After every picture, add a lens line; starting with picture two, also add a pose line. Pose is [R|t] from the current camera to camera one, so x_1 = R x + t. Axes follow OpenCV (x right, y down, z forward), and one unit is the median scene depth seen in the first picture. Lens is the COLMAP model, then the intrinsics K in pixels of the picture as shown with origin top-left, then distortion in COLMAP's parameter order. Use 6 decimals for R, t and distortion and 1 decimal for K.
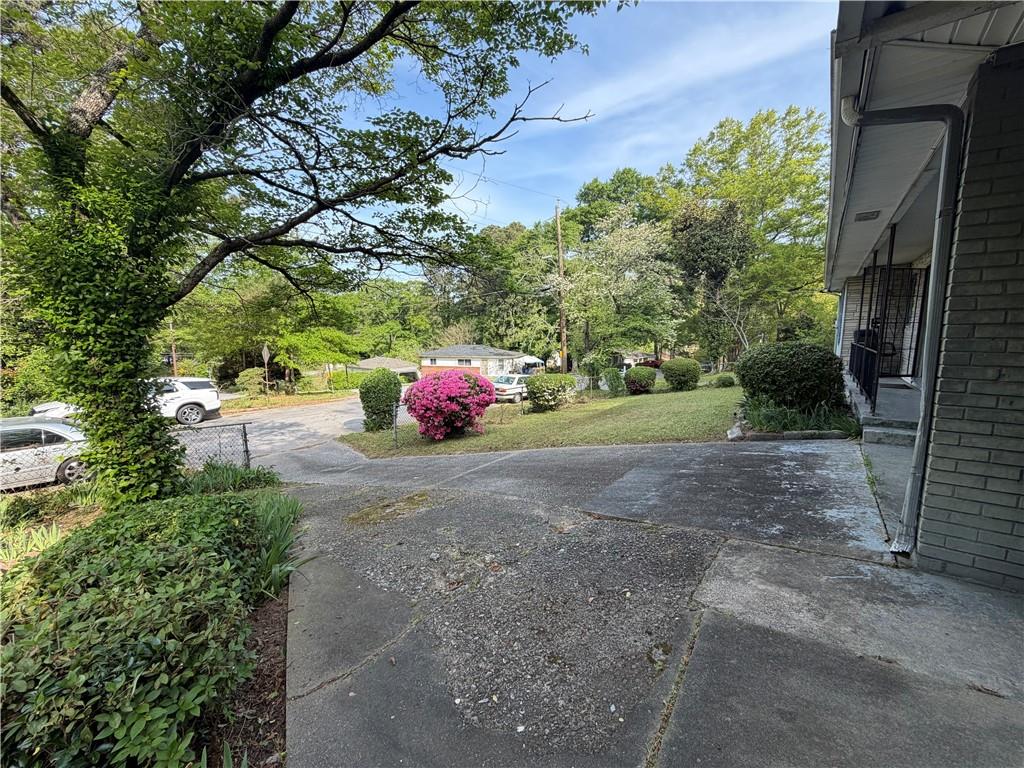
lens RADIAL K [[405.4, 0, 512.0], [0, 405.4, 384.0], [0, 0, 1]] dist [0.002423, 0.000215]
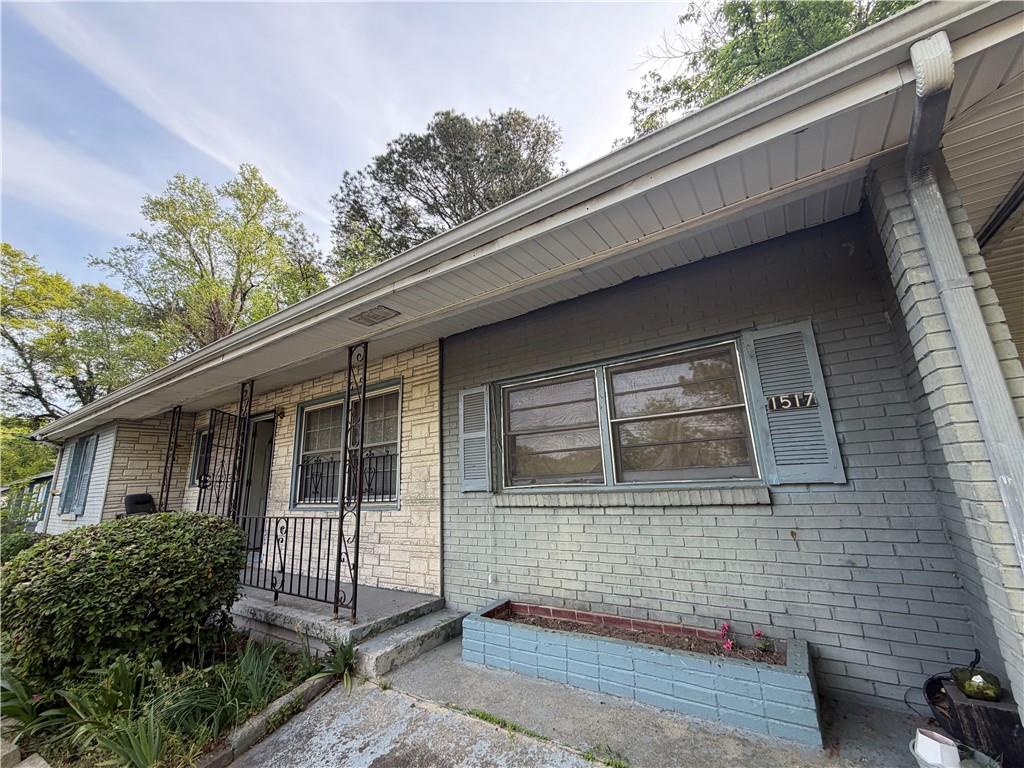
lens RADIAL K [[405.4, 0, 512.0], [0, 405.4, 384.0], [0, 0, 1]] dist [0.002423, 0.000215]
pose [[-0.054335, 0.239730, 0.969318, 0.027177], [0.170616, 0.958705, -0.227542, -0.012630], [-0.983838, 0.153018, -0.092994, 0.109441]]
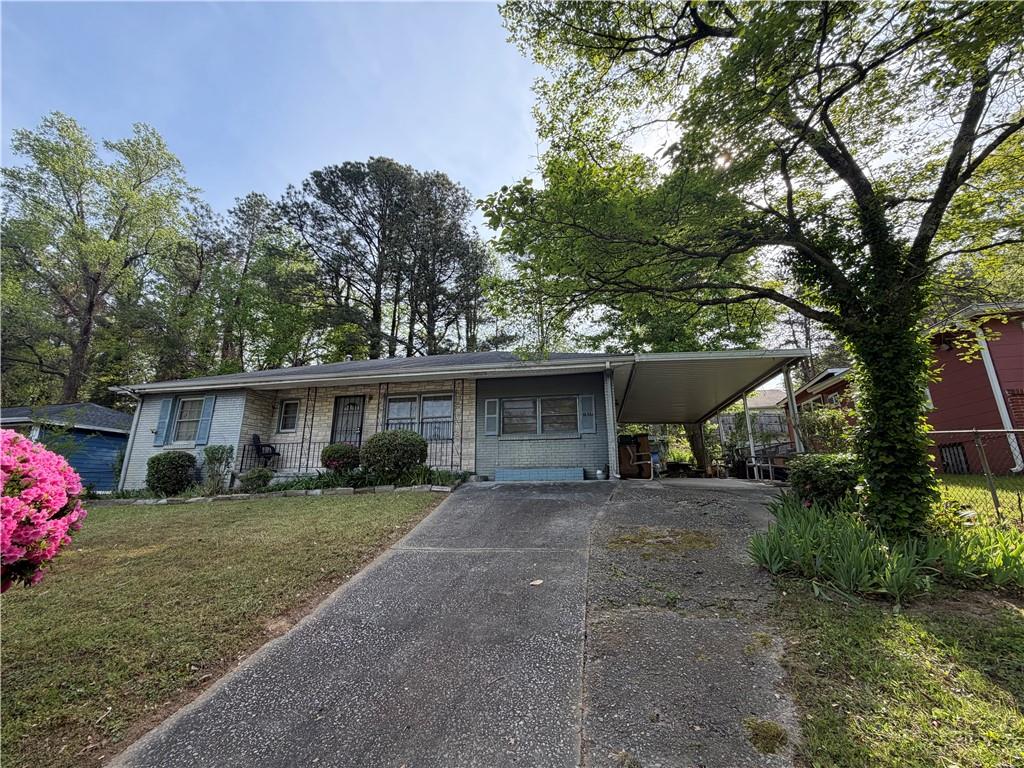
lens RADIAL K [[405.4, 0, 512.0], [0, 405.4, 384.0], [0, 0, 1]] dist [0.002423, 0.000215]
pose [[-0.428439, 0.228647, 0.874163, -0.146067], [0.117551, 0.973336, -0.196974, 0.013095], [-0.895891, 0.018367, -0.443893, 0.235683]]
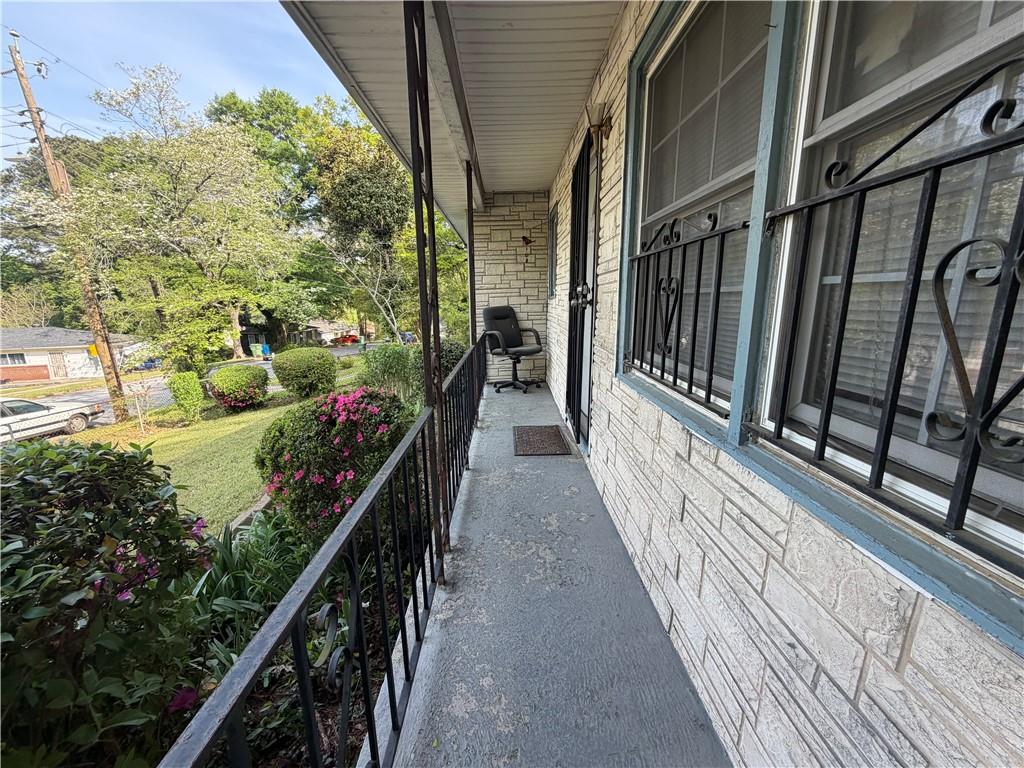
lens RADIAL K [[405.4, 0, 512.0], [0, 405.4, 384.0], [0, 0, 1]] dist [0.002423, 0.000215]
pose [[0.786705, -0.131471, 0.603168, 0.145622], [0.087299, 0.990933, 0.102128, -0.022775], [-0.611126, -0.027688, 0.791049, 0.147687]]
